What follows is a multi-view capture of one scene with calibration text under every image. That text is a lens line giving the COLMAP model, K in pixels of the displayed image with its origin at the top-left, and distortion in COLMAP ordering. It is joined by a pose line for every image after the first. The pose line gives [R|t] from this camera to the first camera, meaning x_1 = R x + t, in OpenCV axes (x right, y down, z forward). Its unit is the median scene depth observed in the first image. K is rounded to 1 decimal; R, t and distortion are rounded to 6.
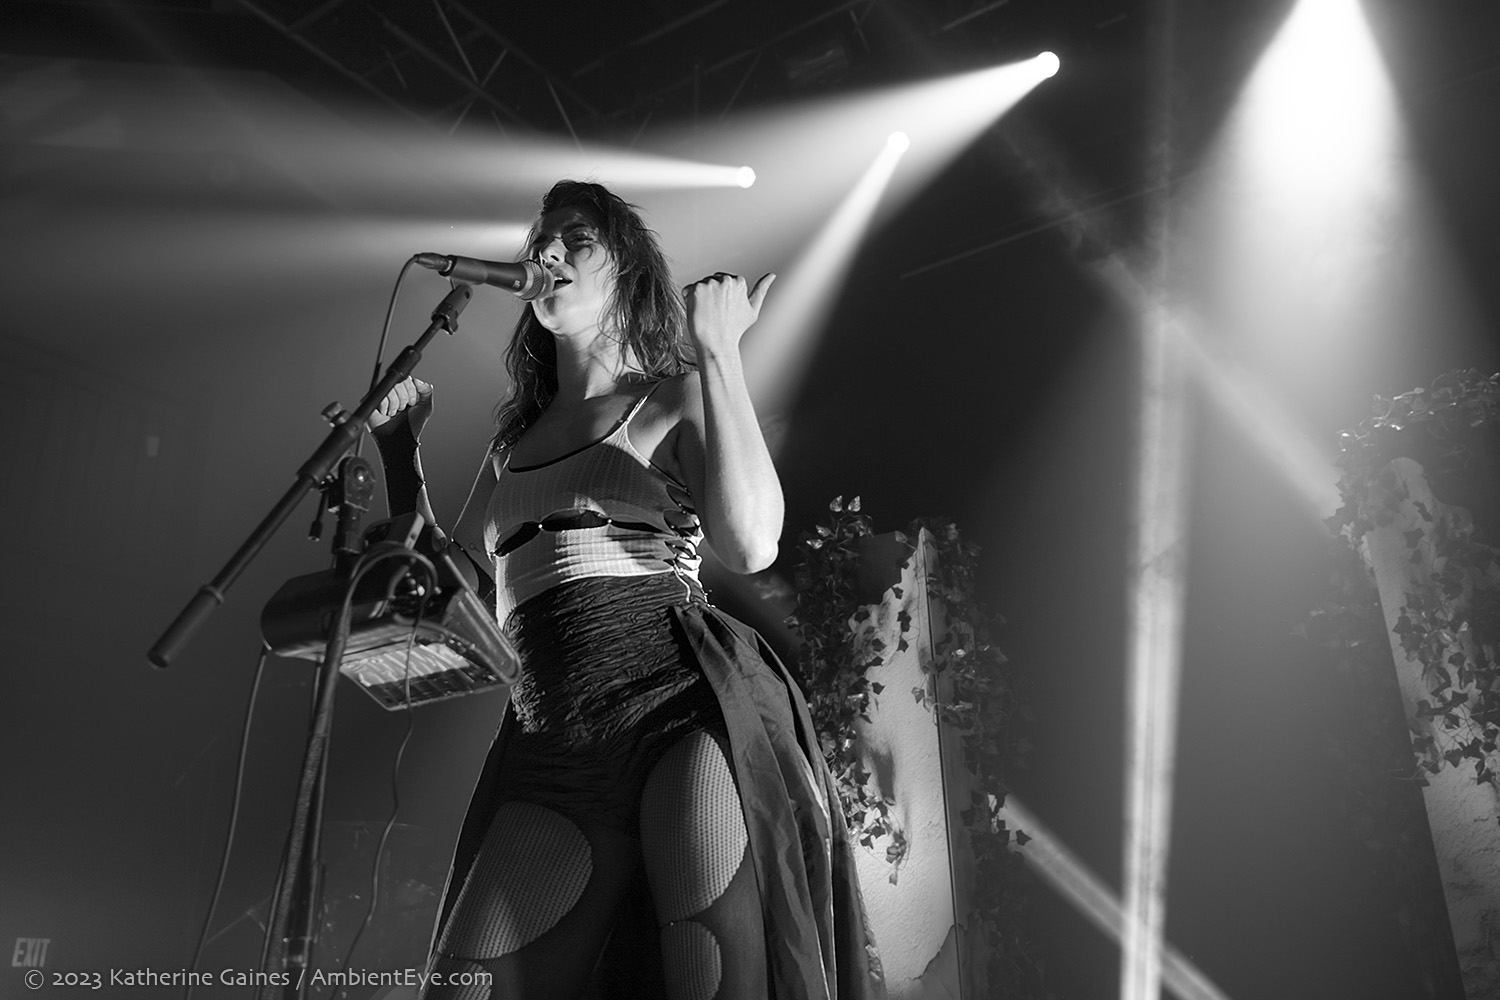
lens RADIAL K [[1384.6, 0, 770.3], [0, 1384.6, 452.0], [0, 0, 1]] dist [-0.023153, 0.011156]
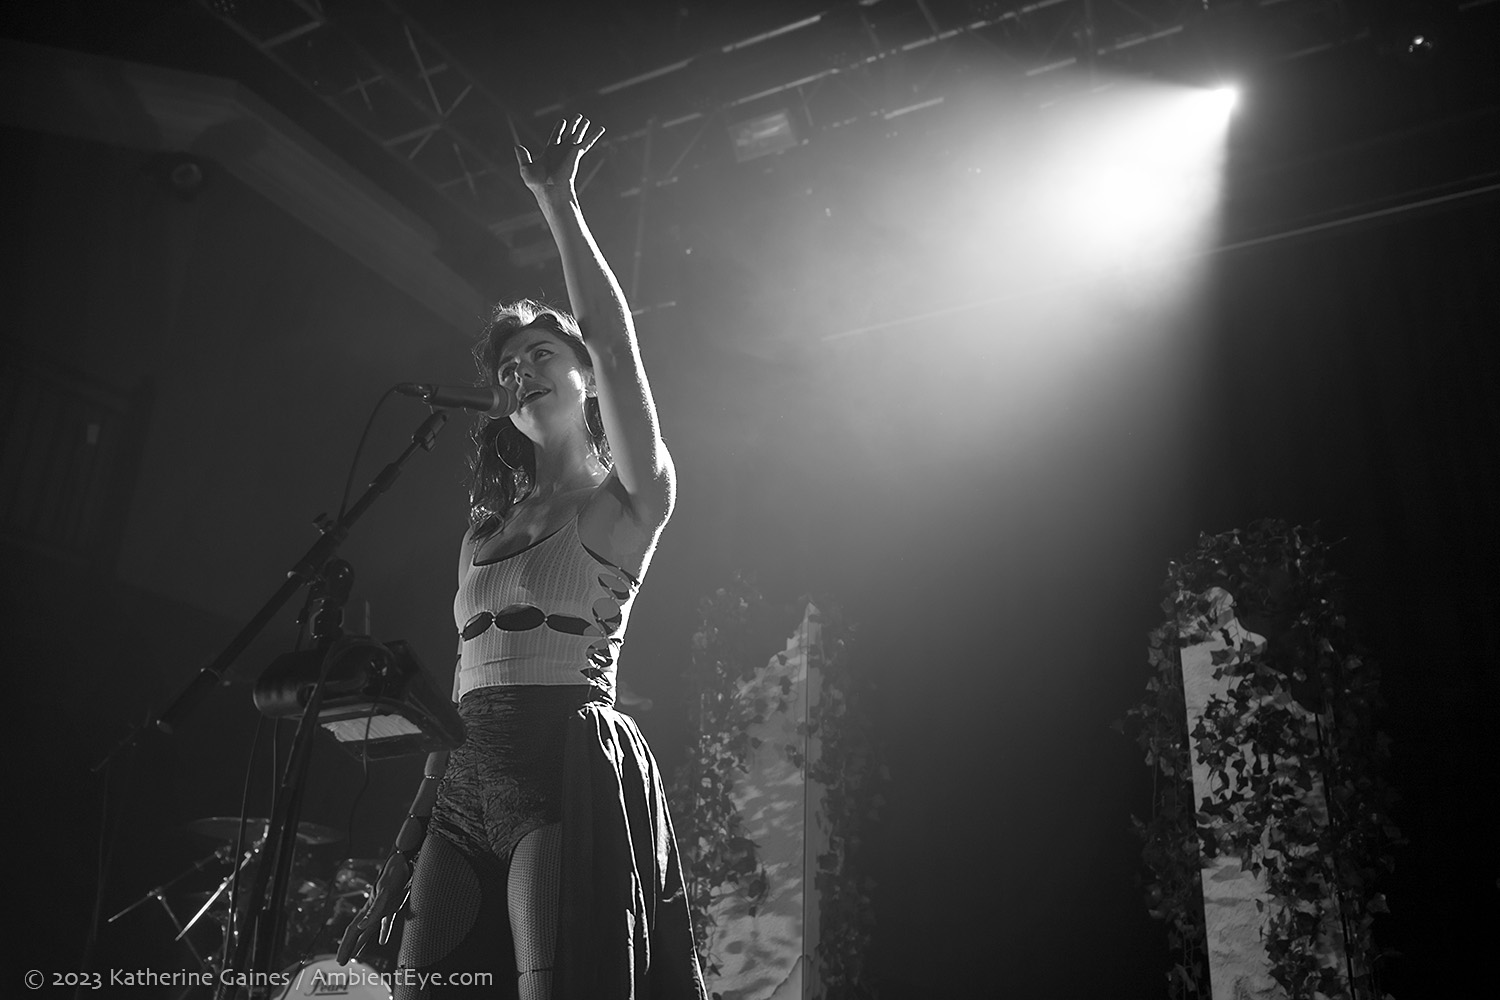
lens RADIAL K [[1375.1, 0, 801.9], [0, 1375.1, 443.0], [0, 0, 1]] dist [-0.035479, 0.009431]
pose [[0.991789, 0.097367, 0.082912, -0.003102], [-0.096437, 0.995224, -0.015160, -0.071897], [-0.083993, 0.007039, 0.996442, -0.151565]]
